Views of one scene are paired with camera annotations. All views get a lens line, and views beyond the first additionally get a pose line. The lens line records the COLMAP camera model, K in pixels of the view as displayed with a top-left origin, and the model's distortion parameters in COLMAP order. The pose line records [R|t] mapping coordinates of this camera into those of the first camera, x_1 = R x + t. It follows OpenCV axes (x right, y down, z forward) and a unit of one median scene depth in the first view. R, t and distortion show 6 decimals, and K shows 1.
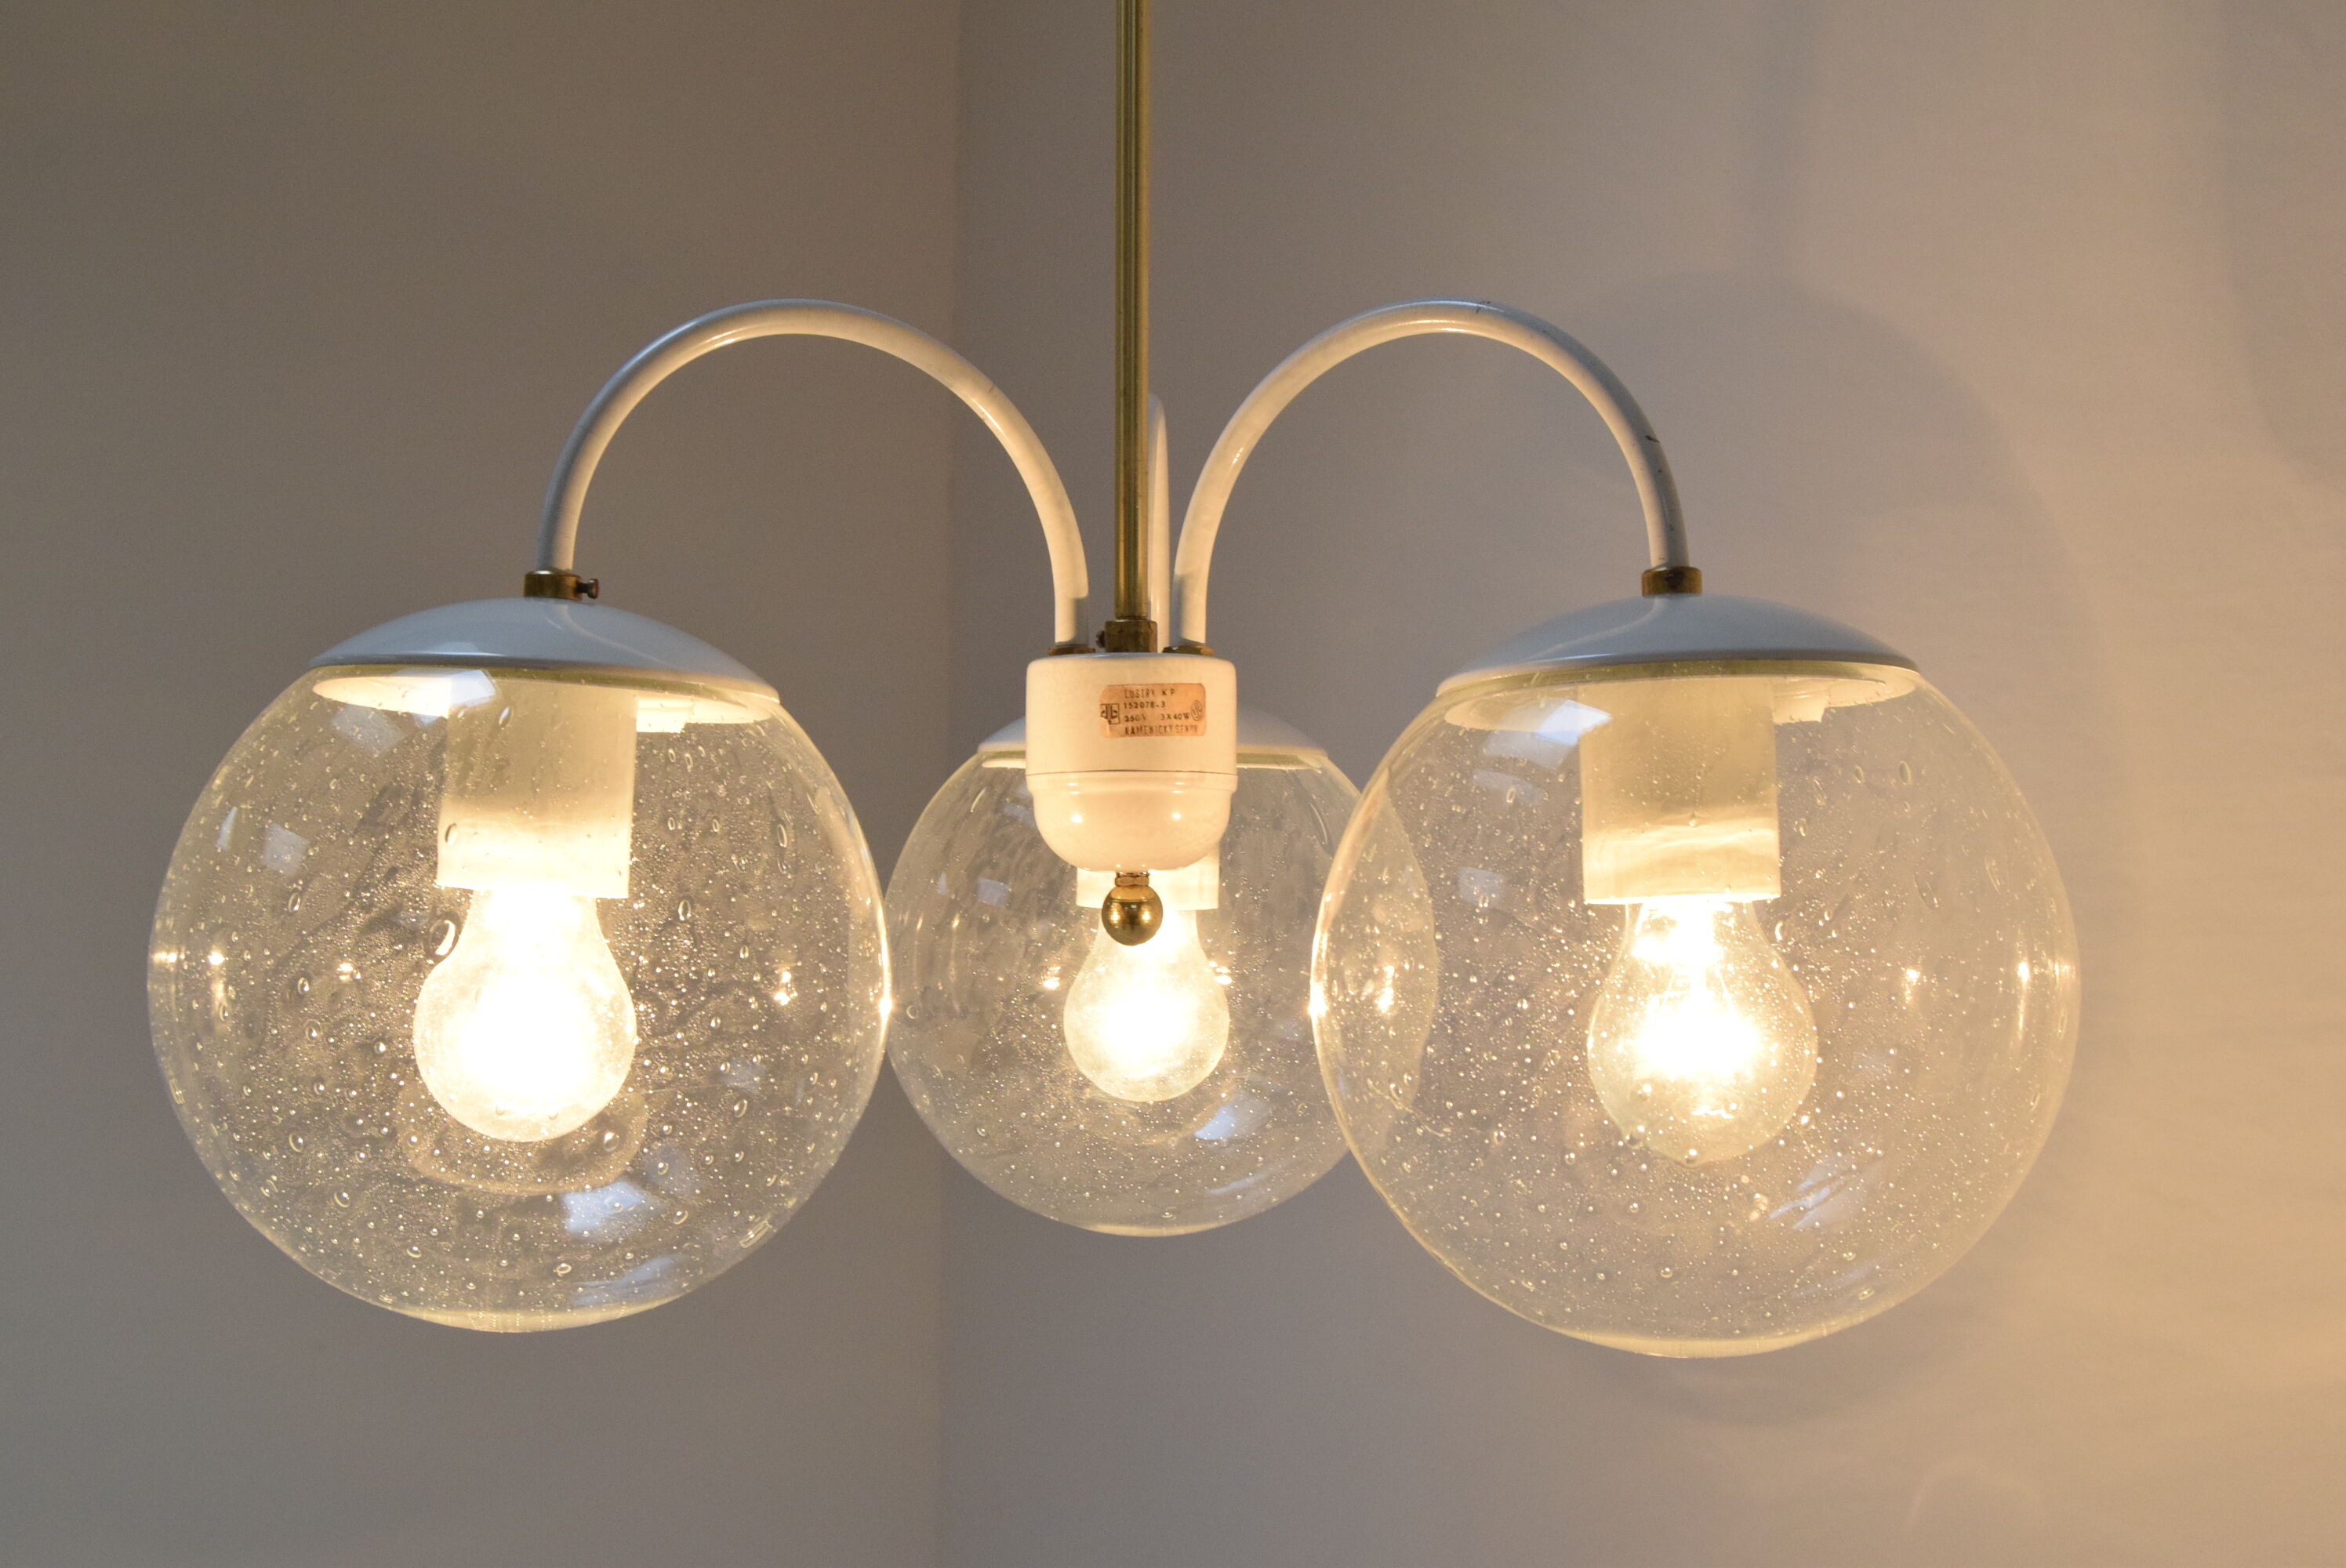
lens RADIAL K [[2922.6, 0, 1193.6], [0, 2922.6, 776.1], [0, 0, 1]] dist [-0.061290, 0.000000]
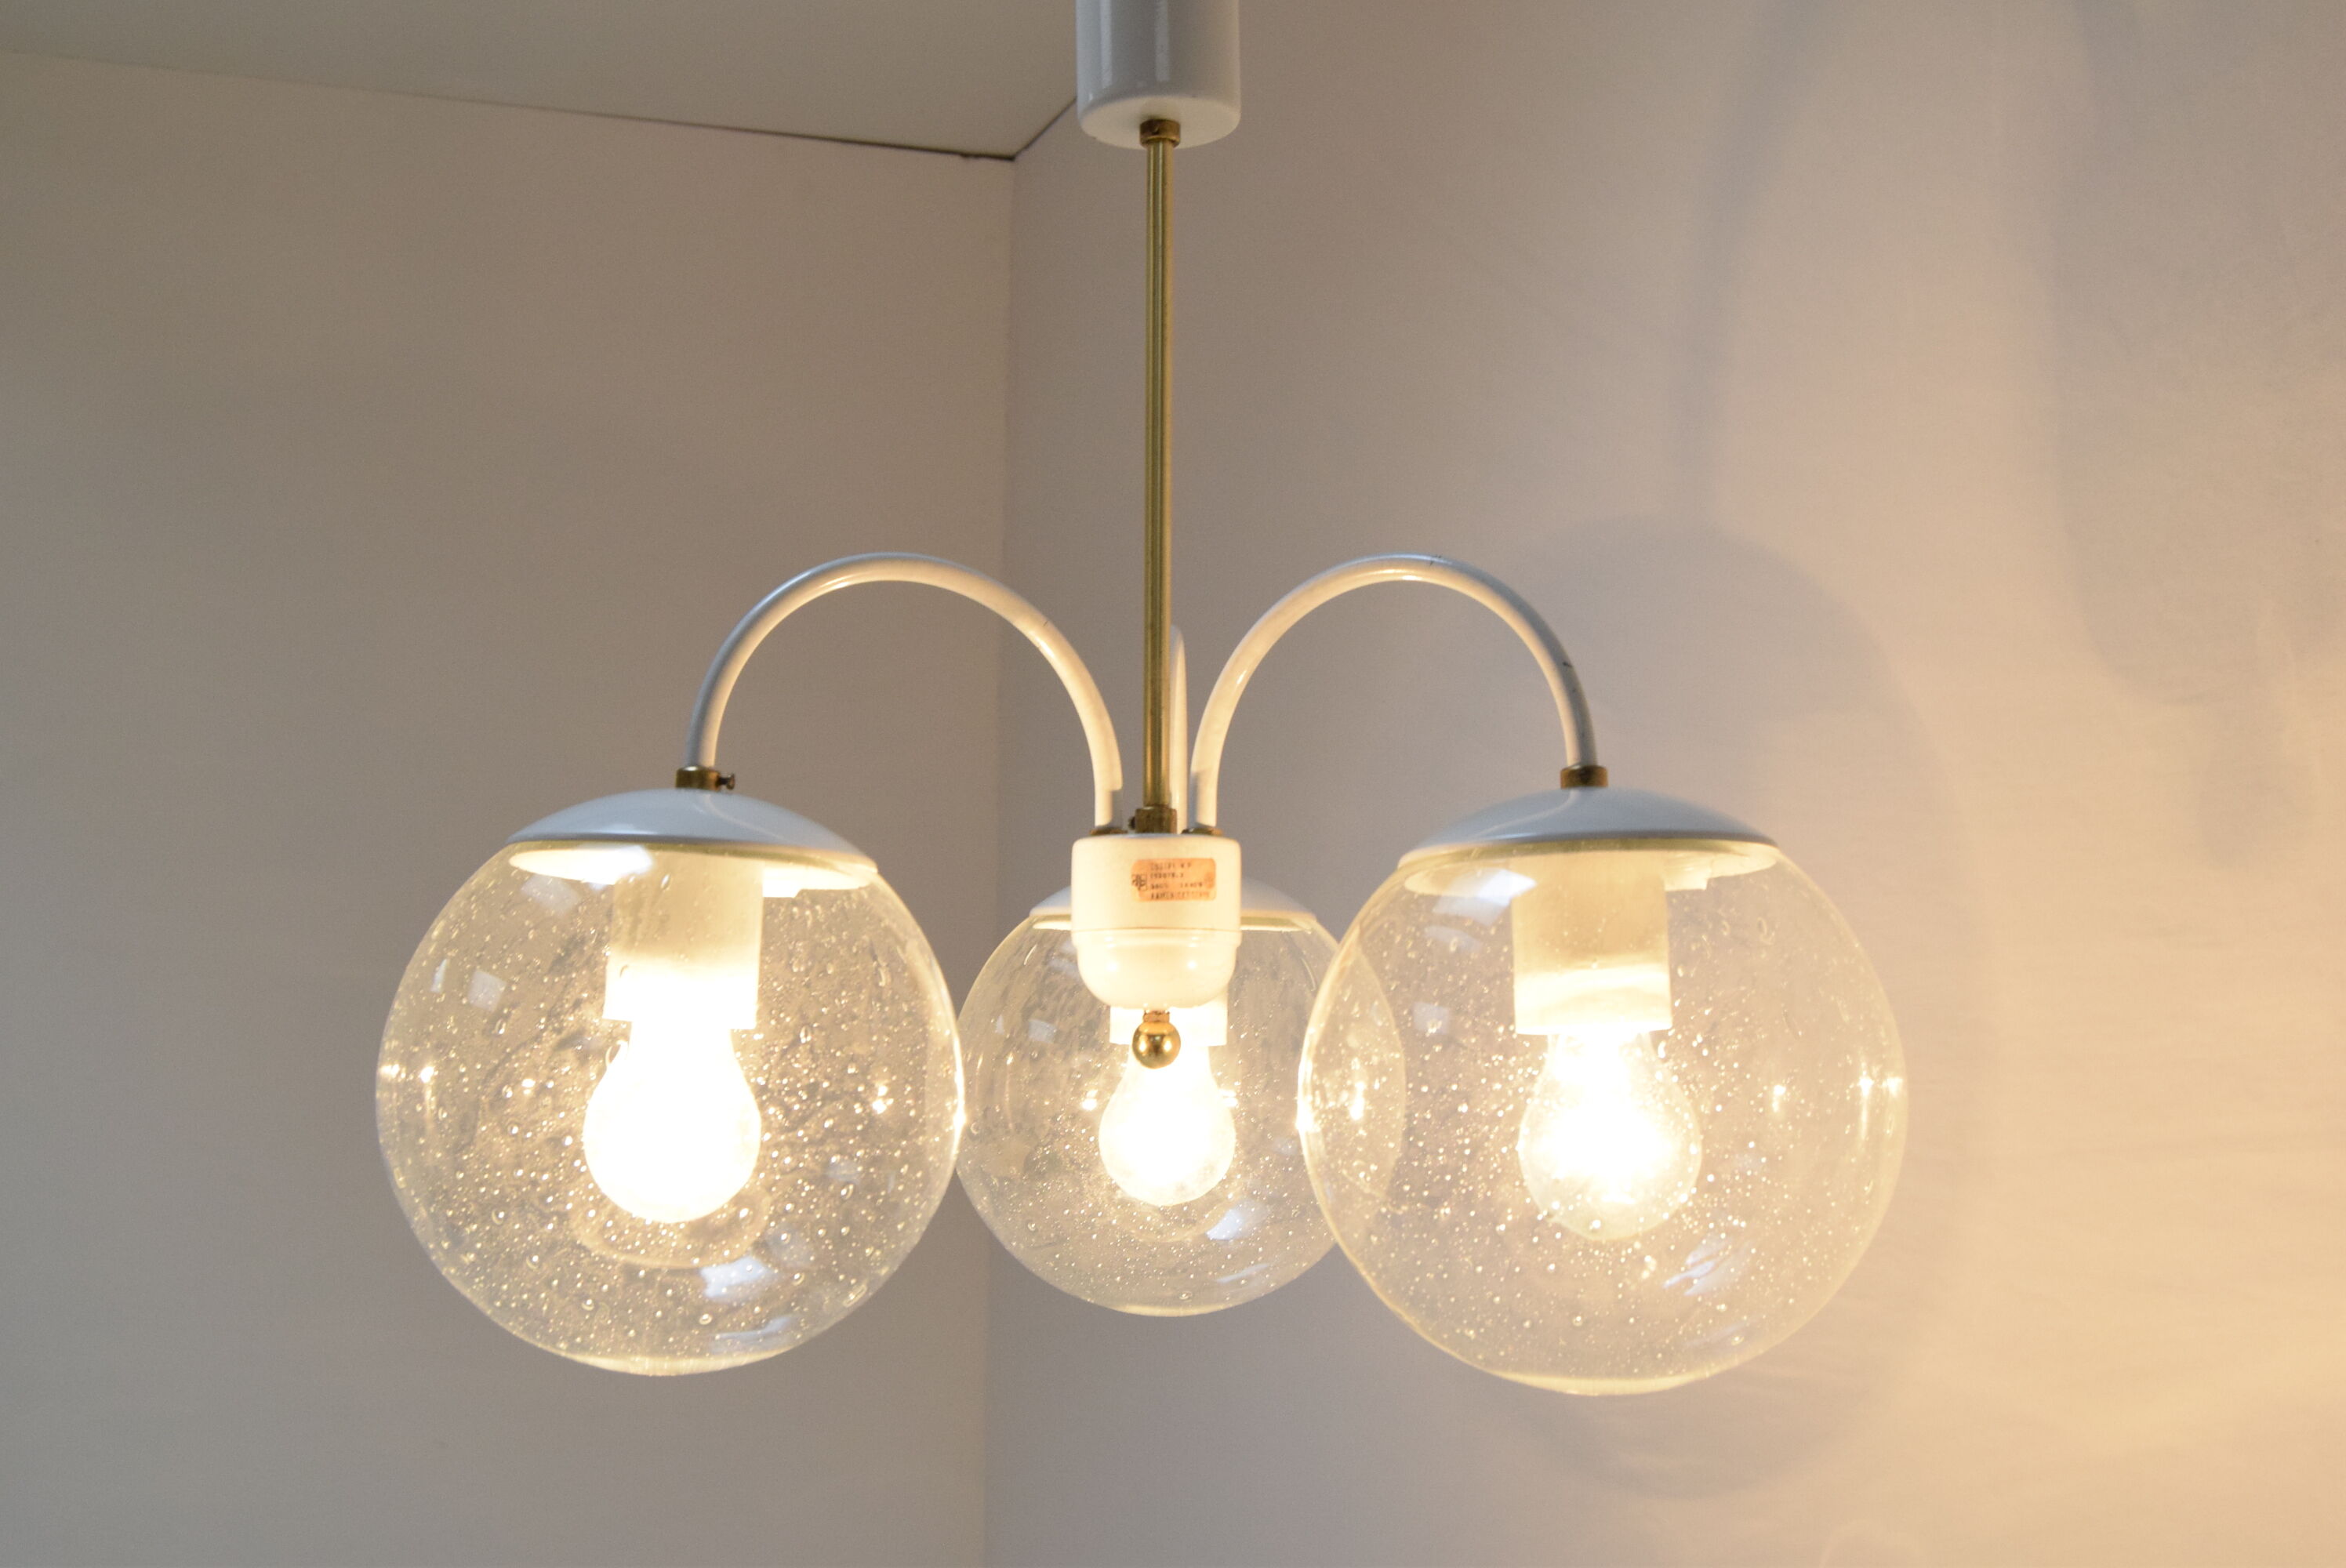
lens RADIAL K [[2637.7, 0, 1186.8], [0, 2637.7, 772.8], [0, 0, 1]] dist [-0.051503, 0.000000]
pose [[0.999965, 0.001341, -0.008220, 0.001022], [-0.001888, 0.997757, -0.066910, 0.007993], [0.008112, 0.066923, 0.997725, -0.139438]]
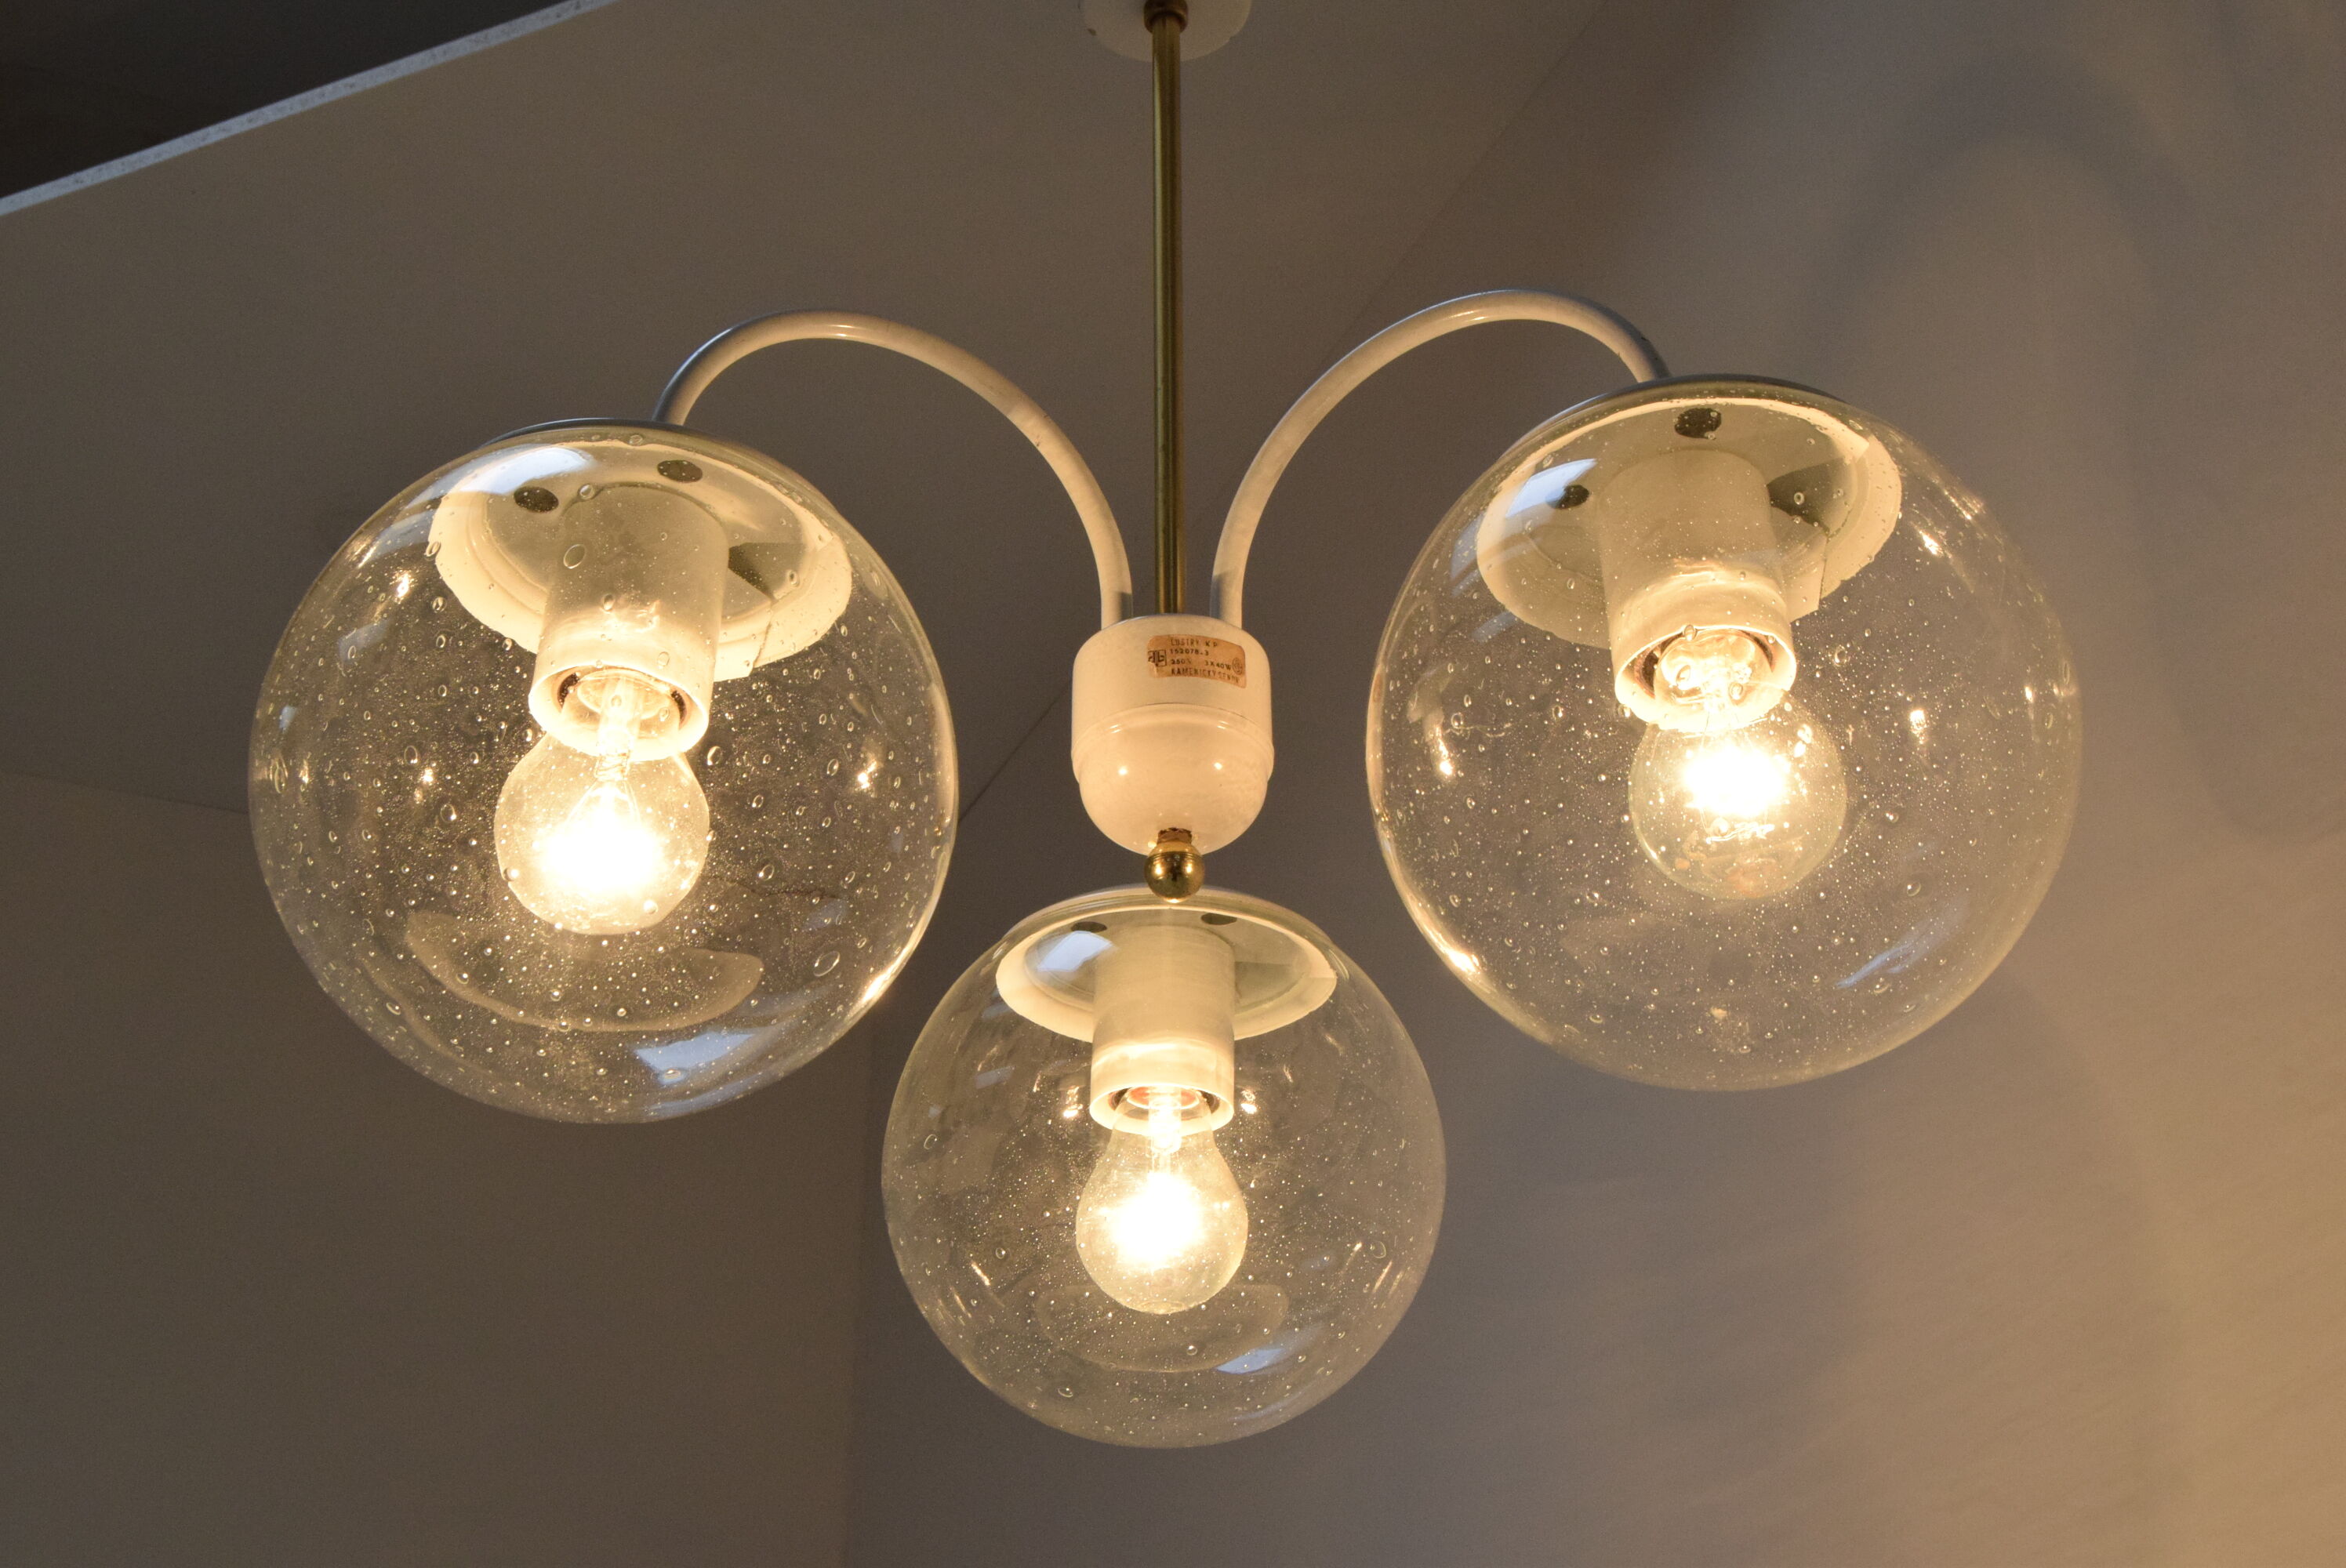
lens RADIAL K [[3385.1, 0, 1228.6], [0, 3385.1, 844.9], [0, 0, 1]] dist [-0.055784, 0.000000]
pose [[0.998838, 0.006403, 0.047774, -0.065774], [0.014554, 0.904816, -0.425553, 0.607710], [-0.045951, 0.425754, 0.903672, -0.086862]]
